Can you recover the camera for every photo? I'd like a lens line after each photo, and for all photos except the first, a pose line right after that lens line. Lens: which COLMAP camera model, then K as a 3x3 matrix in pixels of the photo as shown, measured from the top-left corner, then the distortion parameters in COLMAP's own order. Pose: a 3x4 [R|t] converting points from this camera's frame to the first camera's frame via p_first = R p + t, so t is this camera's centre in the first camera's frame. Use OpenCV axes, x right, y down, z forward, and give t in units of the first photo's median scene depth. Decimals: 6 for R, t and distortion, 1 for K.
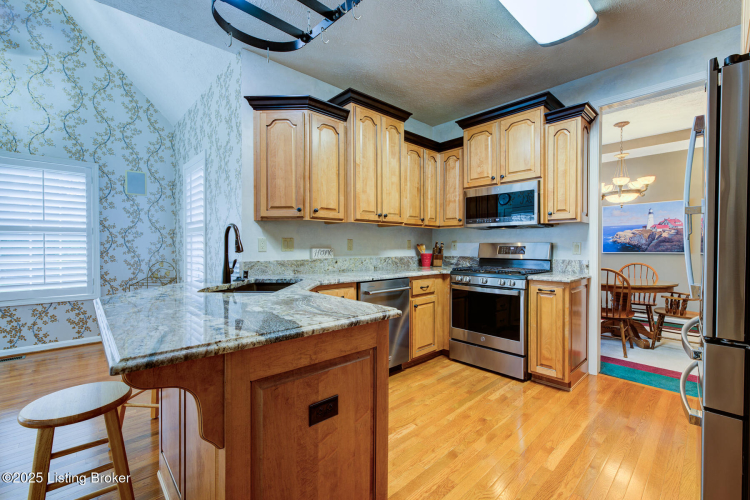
lens RADIAL K [[315.1, 0, 407.4], [0, 315.1, 245.6], [0, 0, 1]] dist [0.005456, 0.000098]
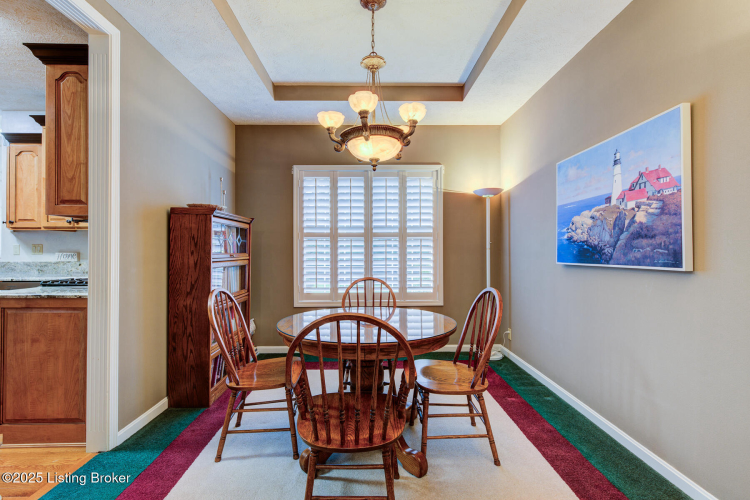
lens RADIAL K [[342.0, 0, 364.9], [0, 342.0, 248.8], [0, 0, 1]] dist [0.010865, 0.001903]
pose [[0.726594, -0.007155, -0.687030, 1.201032], [0.002288, 0.999965, -0.007994, 0.006607], [0.687064, 0.004236, 0.726585, 0.702293]]
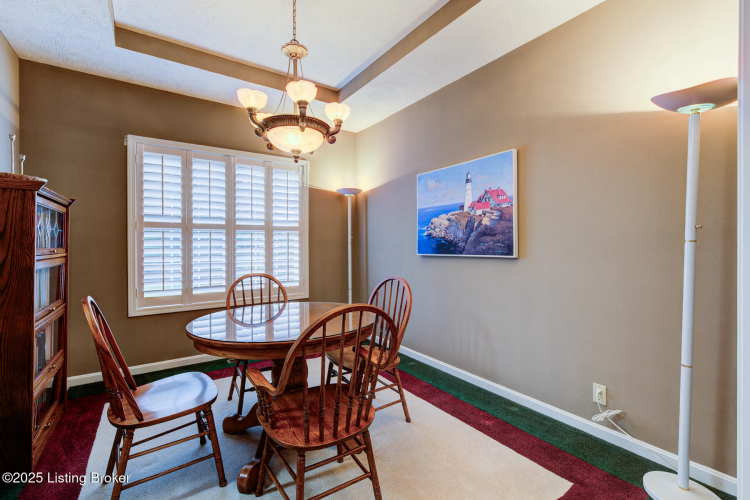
lens RADIAL K [[342.0, 0, 376.6], [0, 342.0, 244.6], [0, 0, 1]] dist [0.010865, 0.001903]
pose [[0.987720, -0.003227, -0.156201, 1.017778], [0.003135, 0.999995, -0.000838, 0.006395], [0.156203, 0.000338, 0.987725, 0.585589]]
